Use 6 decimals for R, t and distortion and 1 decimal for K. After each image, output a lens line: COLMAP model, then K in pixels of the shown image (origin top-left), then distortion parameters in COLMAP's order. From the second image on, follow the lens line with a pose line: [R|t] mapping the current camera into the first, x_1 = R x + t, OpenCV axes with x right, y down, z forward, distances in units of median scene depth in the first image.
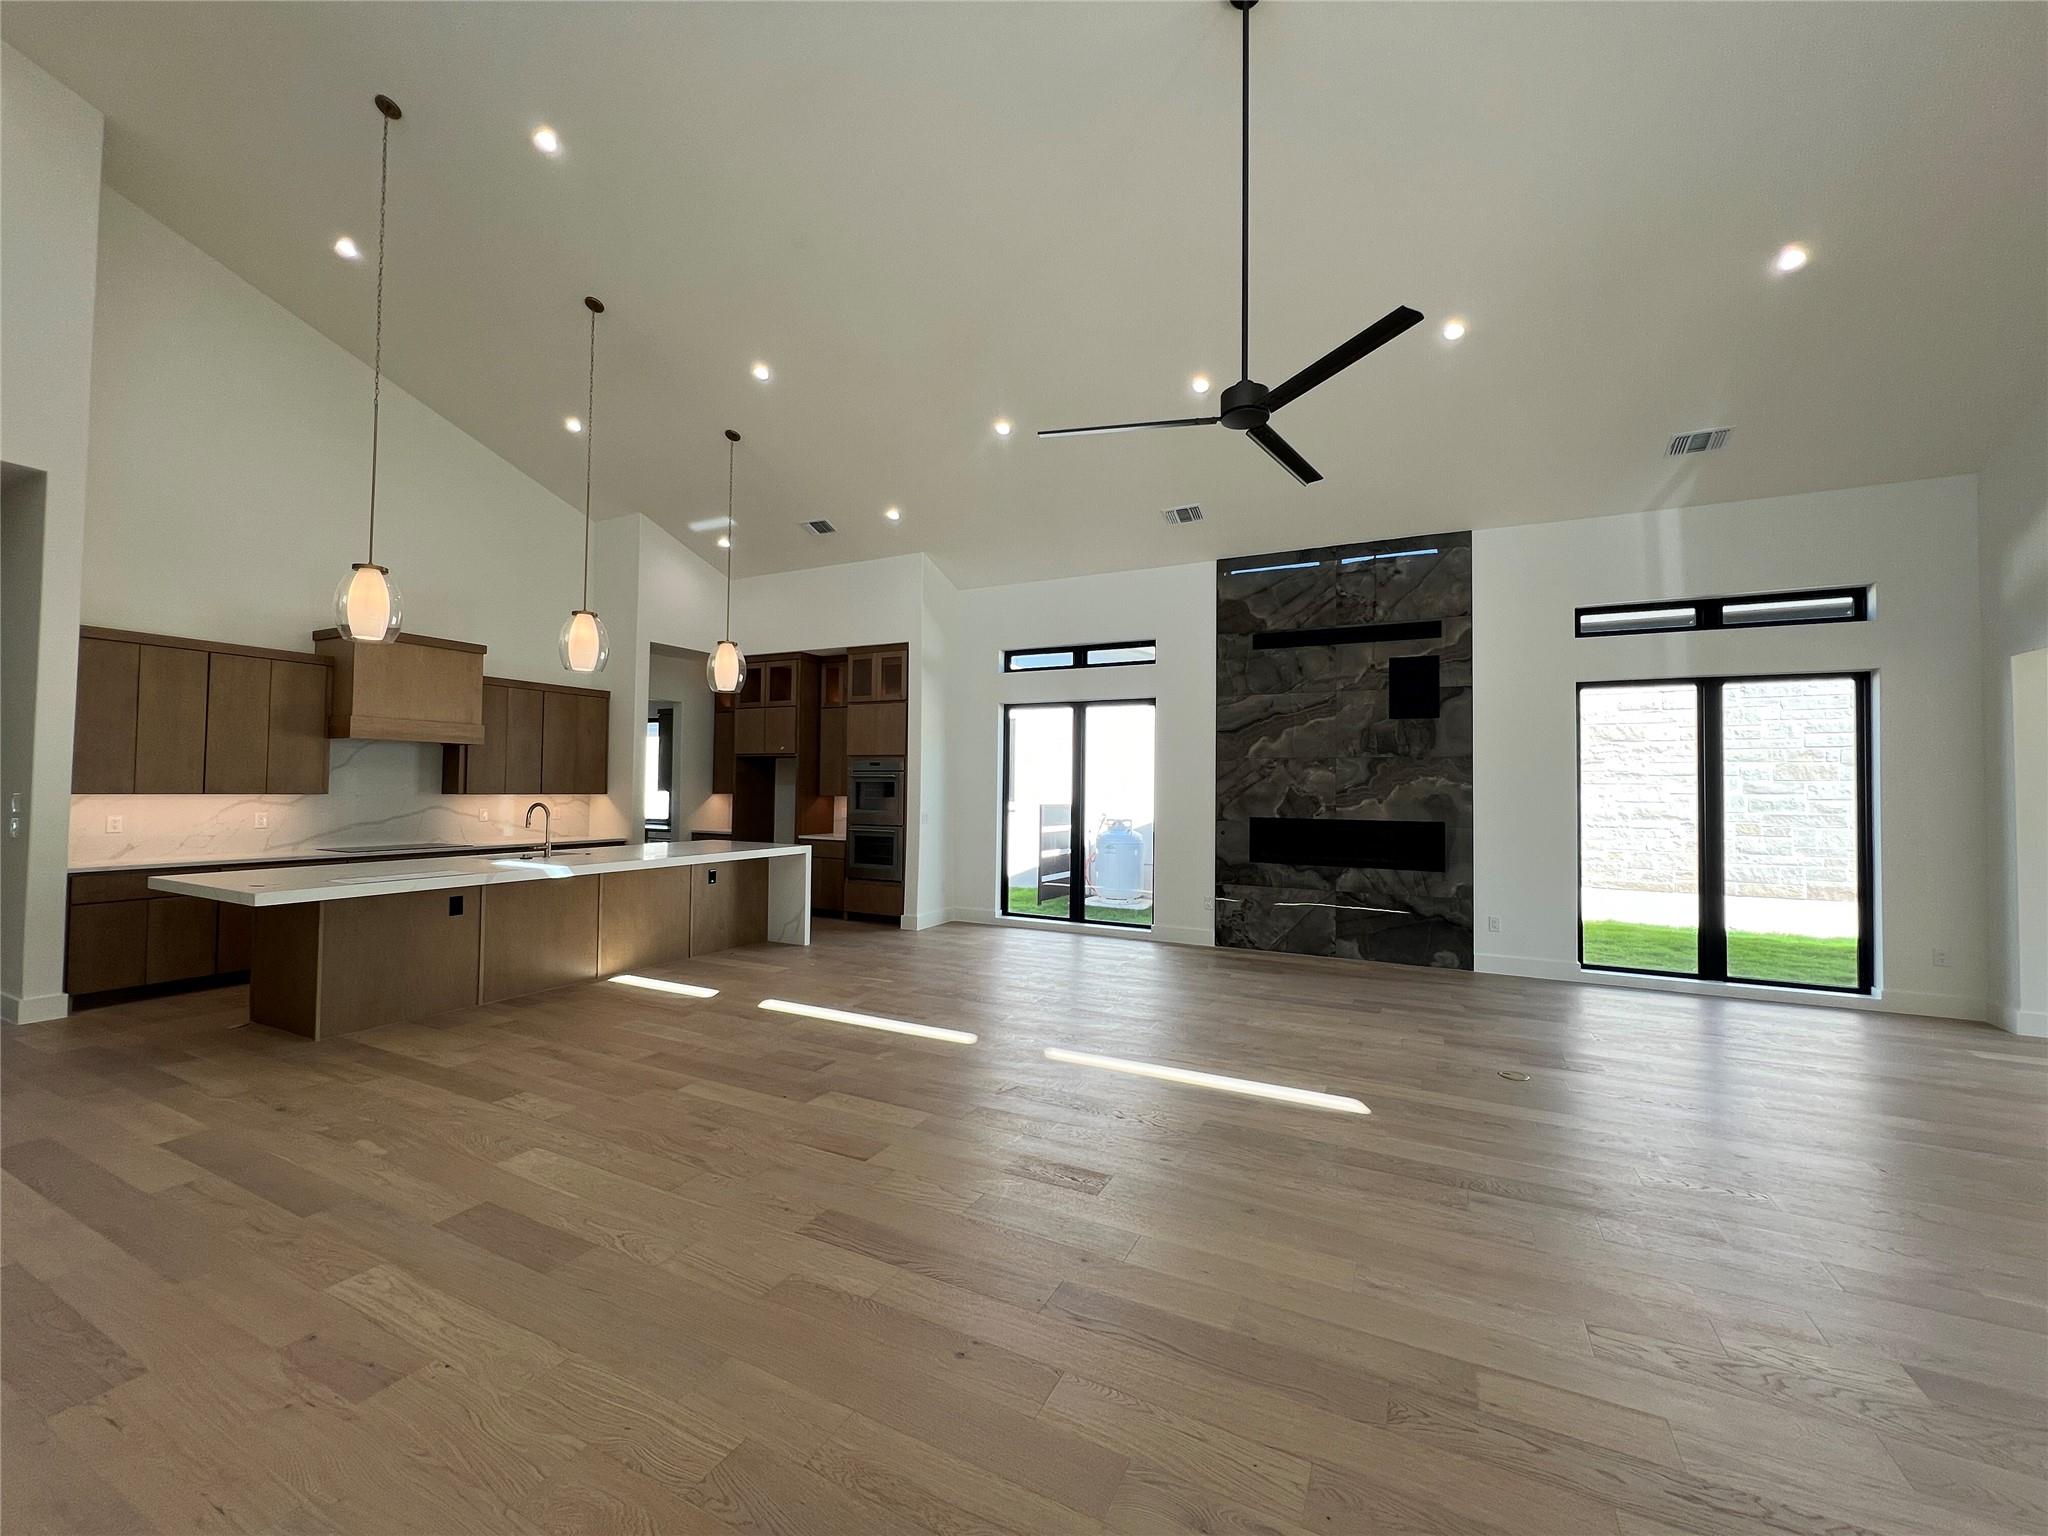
lens RADIAL K [[819.8, 0, 1018.9], [0, 819.8, 766.5], [0, 0, 1]] dist [-0.002603, 0.000560]
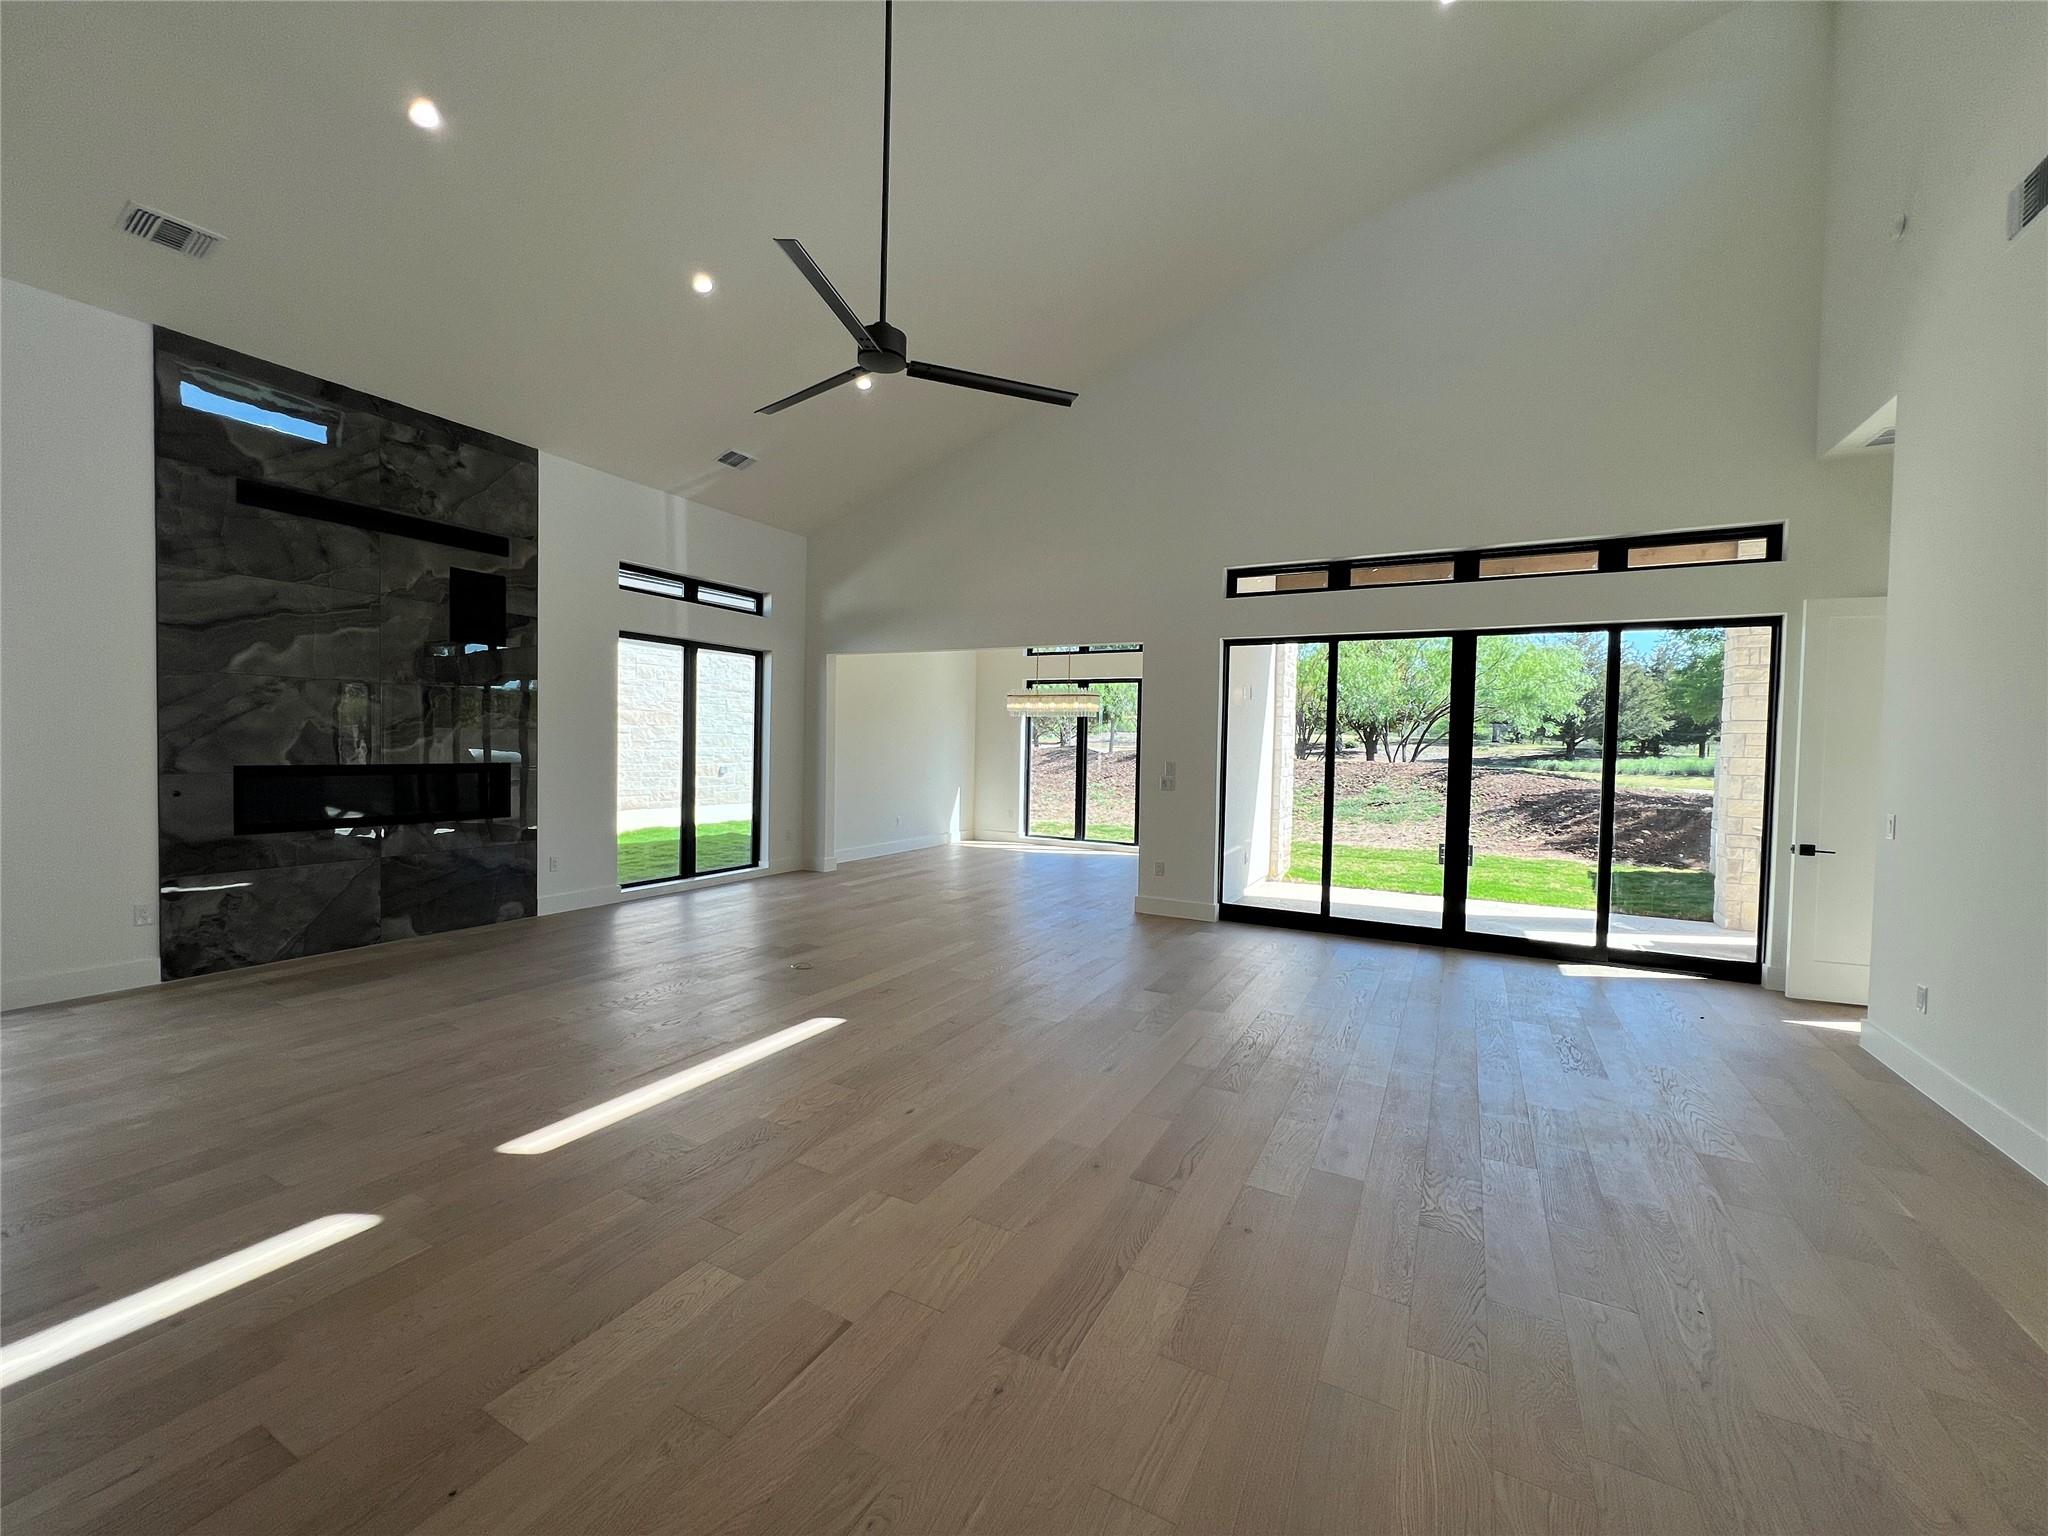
lens RADIAL K [[819.8, 0, 1020.2], [0, 819.8, 766.3], [0, 0, 1]] dist [-0.002603, 0.000560]
pose [[0.026821, -0.041255, 0.998789, -0.368912], [-0.048642, 0.997911, 0.042525, 0.005337], [-0.998456, -0.049724, 0.024758, 0.399306]]
